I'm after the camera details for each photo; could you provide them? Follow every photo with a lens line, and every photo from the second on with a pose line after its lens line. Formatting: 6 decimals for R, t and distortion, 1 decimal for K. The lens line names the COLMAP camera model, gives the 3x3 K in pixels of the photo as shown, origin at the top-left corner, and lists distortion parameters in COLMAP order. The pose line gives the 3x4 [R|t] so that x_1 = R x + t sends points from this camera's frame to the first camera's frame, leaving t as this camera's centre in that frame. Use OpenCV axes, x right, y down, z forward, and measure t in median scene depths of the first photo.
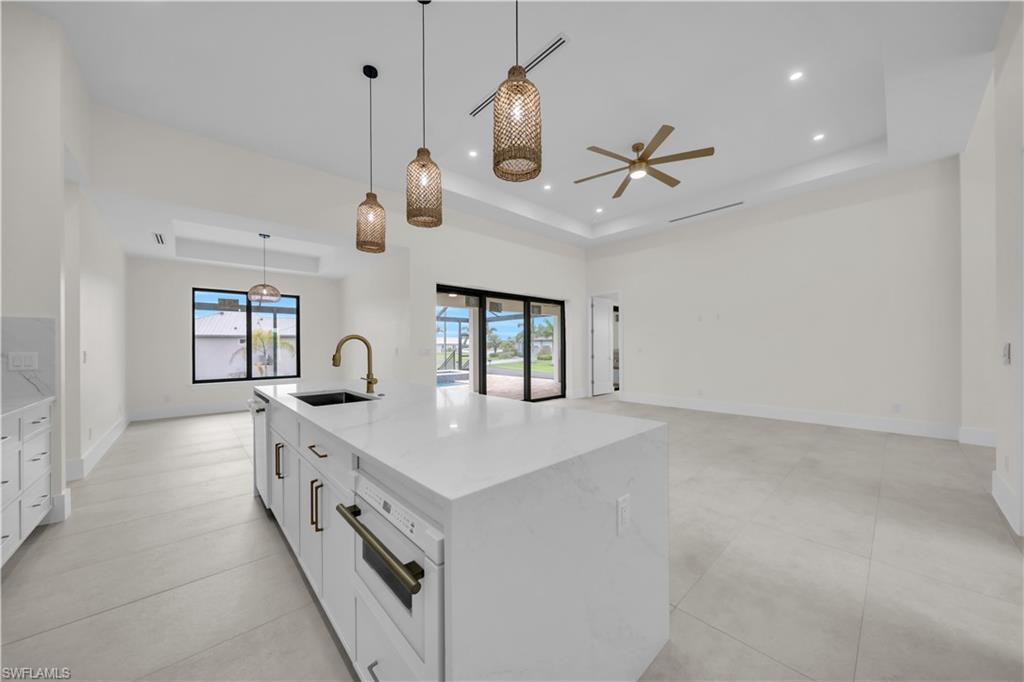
lens RADIAL K [[352.8, 0, 507.3], [0, 352.8, 346.4], [0, 0, 1]] dist [-0.001630, -0.001006]
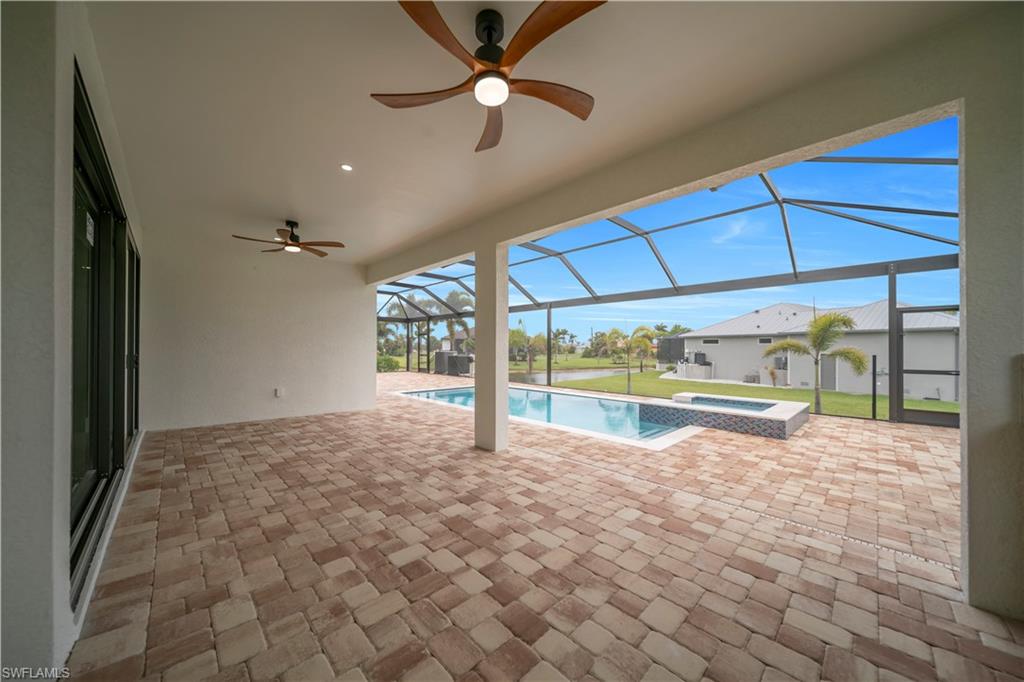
lens RADIAL K [[352.8, 0, 512.0], [0, 352.8, 346.9], [0, 0, 1]] dist [-0.001630, -0.001006]
pose [[0.044639, 0.001879, -0.999001, 0.049816], [-0.005567, 0.999983, 0.001632, 0.001033], [0.998988, 0.005488, 0.044648, 0.156650]]
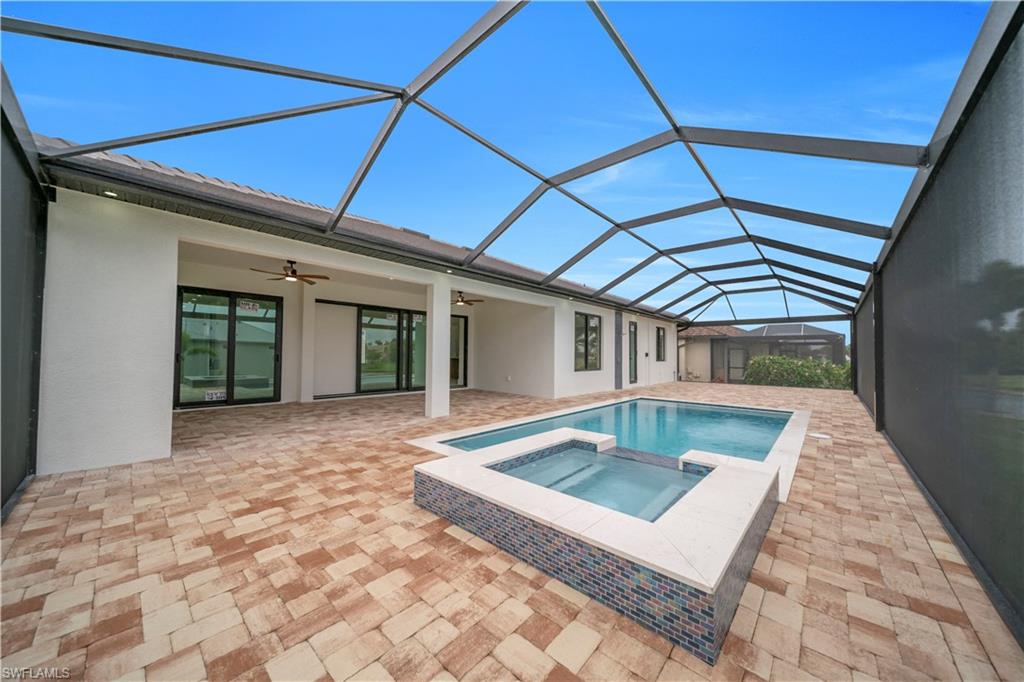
lens RADIAL K [[352.8, 0, 515.3], [0, 352.8, 345.8], [0, 0, 1]] dist [-0.001630, -0.001006]
pose [[-0.993042, -0.007176, -0.117538, -0.024935], [-0.004445, 0.999714, -0.023478, 0.002180], [0.117673, -0.022792, -0.992791, 0.257094]]
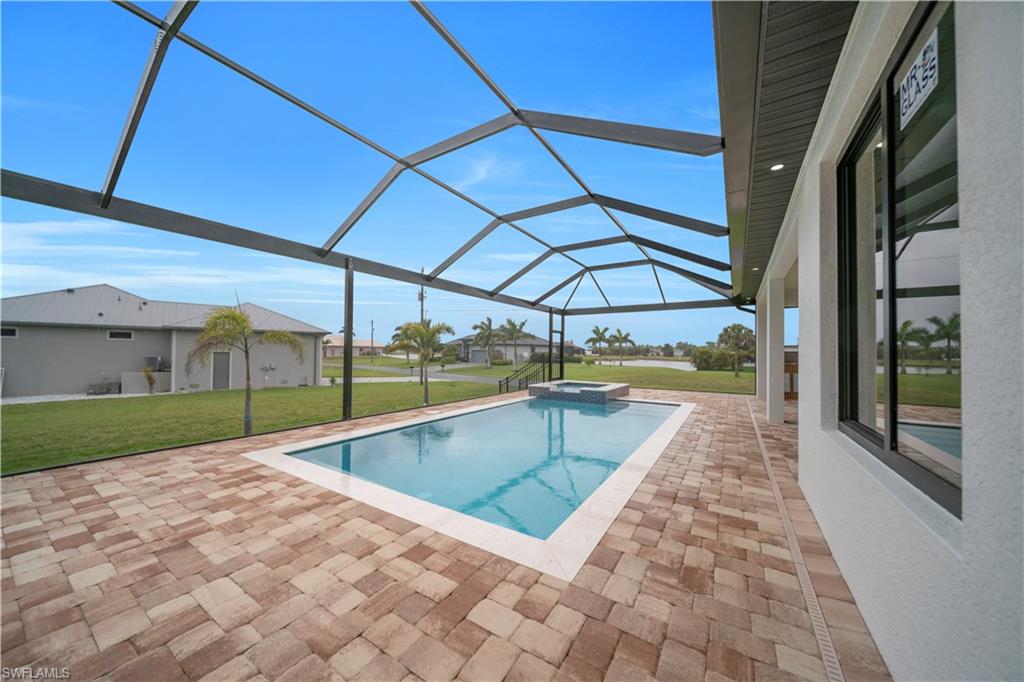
lens RADIAL K [[352.8, 0, 509.1], [0, 352.8, 345.2], [0, 0, 1]] dist [-0.001630, -0.001006]
pose [[0.962509, 0.018927, 0.270589, -0.108553], [-0.014226, 0.999712, -0.019323, 0.002830], [-0.270877, 0.014749, 0.962501, 0.087270]]
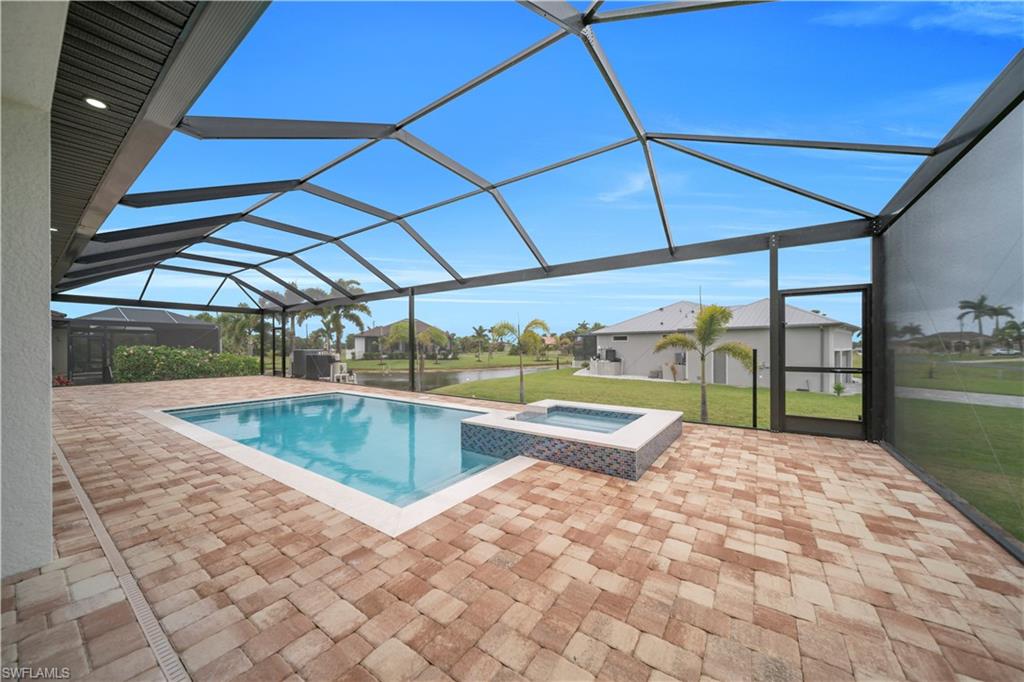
lens RADIAL K [[352.8, 0, 511.6], [0, 352.8, 347.5], [0, 0, 1]] dist [-0.001630, -0.001006]
pose [[0.232290, 0.008469, -0.972610, 0.022336], [-0.000188, 0.999962, 0.008663, 0.001818], [0.972646, -0.001830, 0.232283, 0.188452]]
